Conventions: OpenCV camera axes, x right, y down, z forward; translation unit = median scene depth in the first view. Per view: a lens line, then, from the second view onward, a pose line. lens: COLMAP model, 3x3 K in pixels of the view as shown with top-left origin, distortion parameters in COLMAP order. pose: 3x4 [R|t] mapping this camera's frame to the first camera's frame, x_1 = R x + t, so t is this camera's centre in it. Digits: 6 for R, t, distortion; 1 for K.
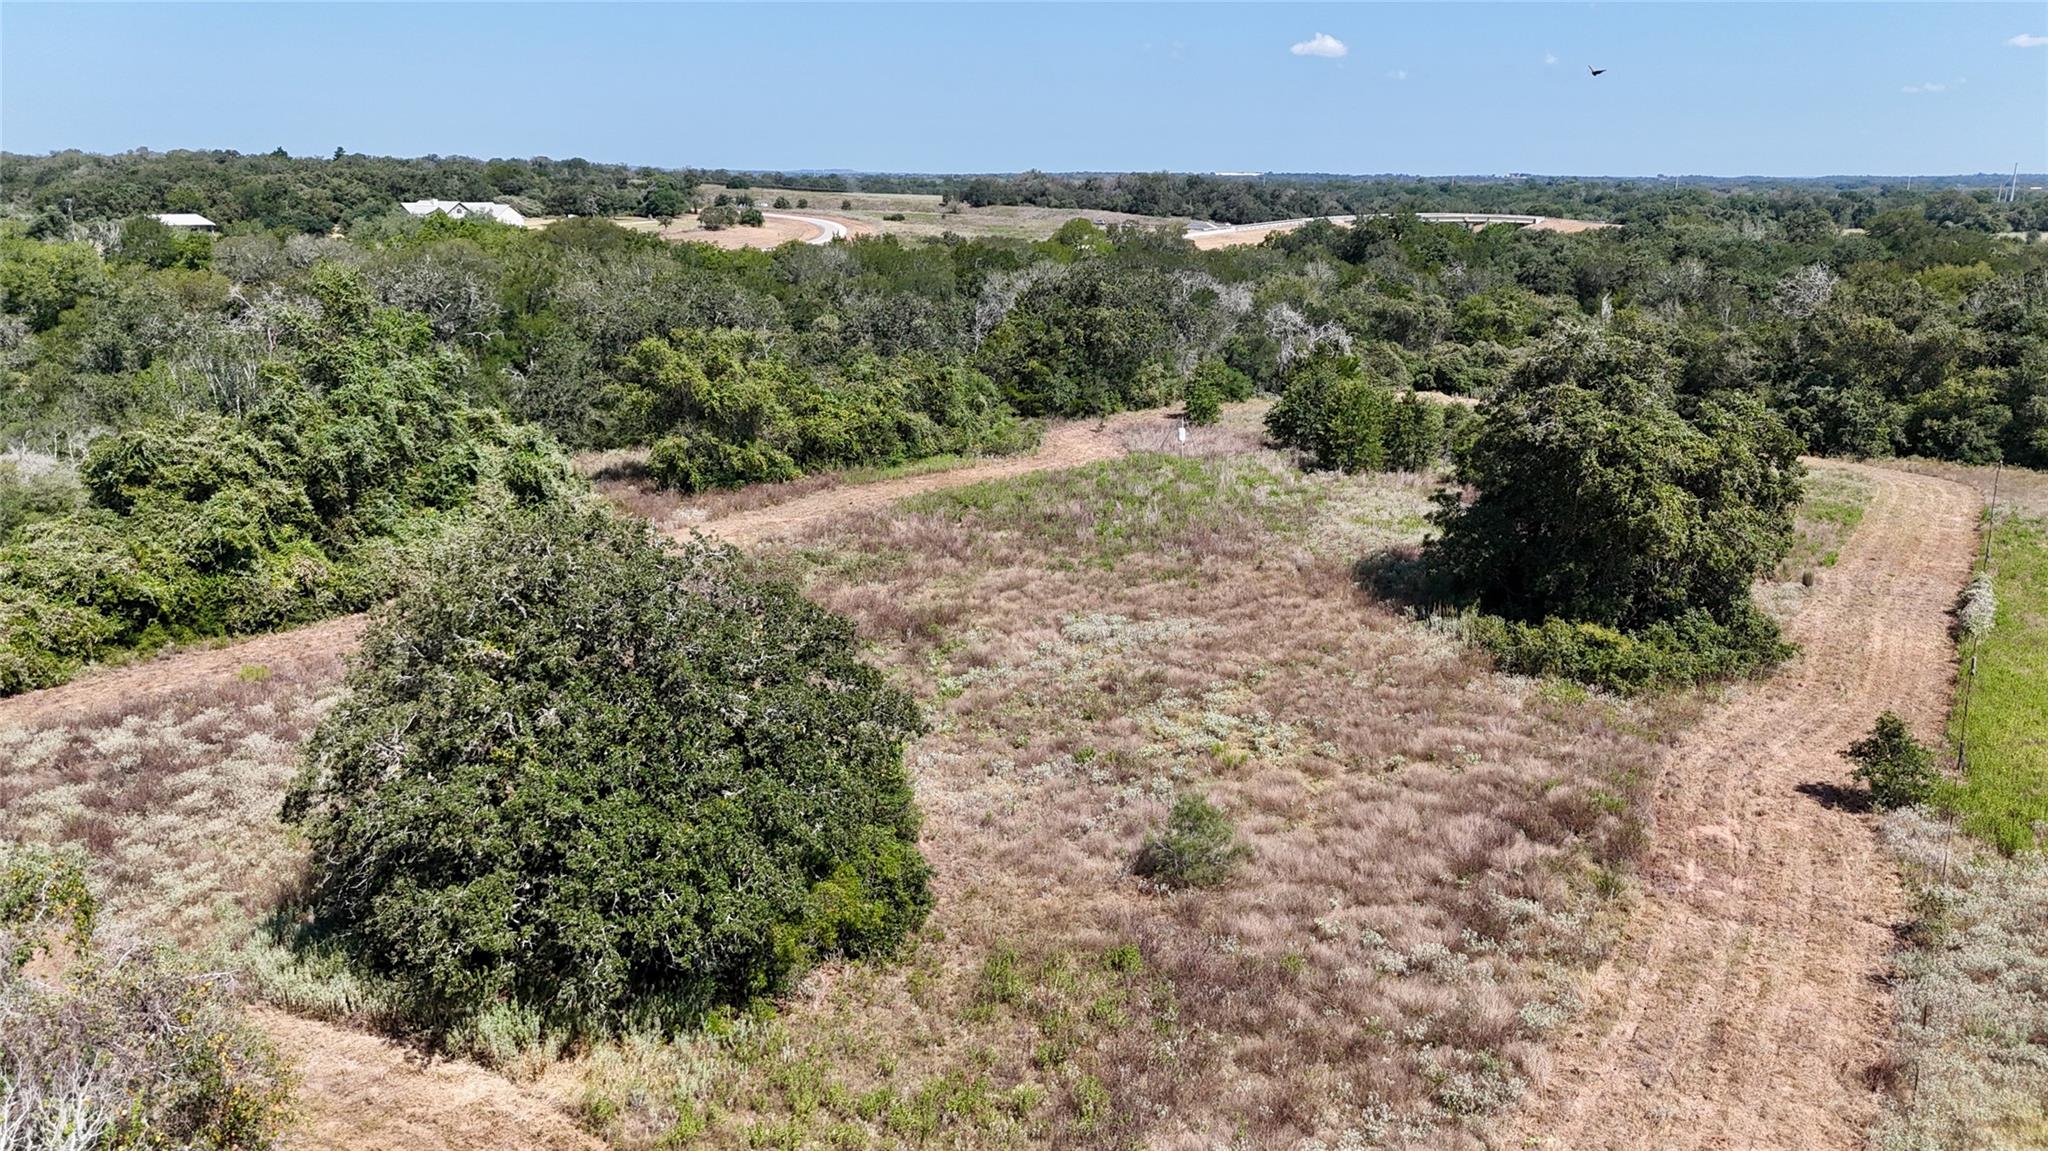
lens RADIAL K [[1568.8, 0, 1024.0], [0, 1568.8, 575.5], [0, 0, 1]] dist [0.090875, -0.091443]
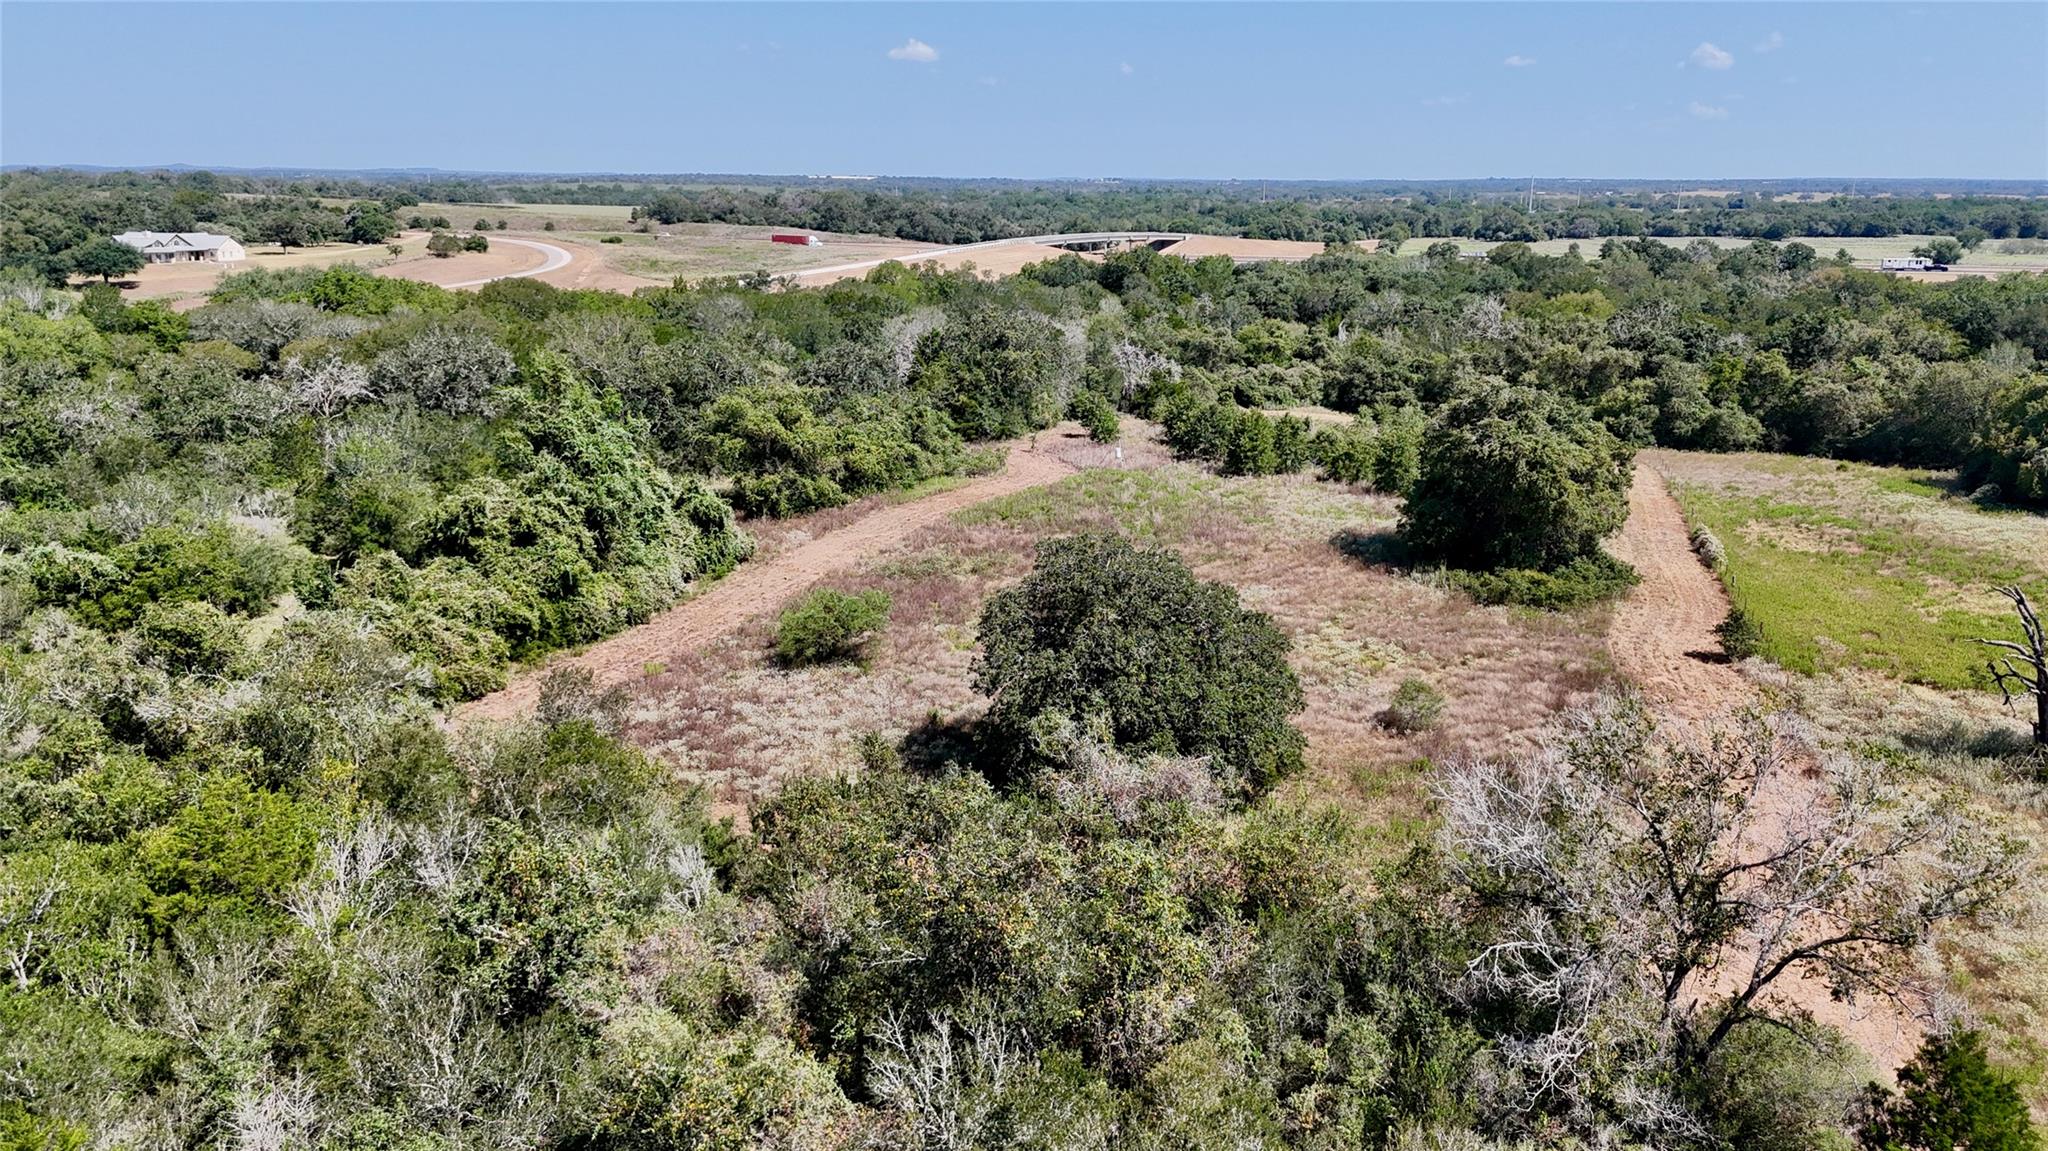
lens RADIAL K [[1568.8, 0, 1024.0], [0, 1568.8, 575.5], [0, 0, 1]] dist [0.090875, -0.091443]
pose [[0.967723, -0.063864, 0.243792, -0.285673], [0.063125, 0.997947, 0.010852, -0.007246], [-0.243984, 0.004888, 0.969767, -0.226610]]
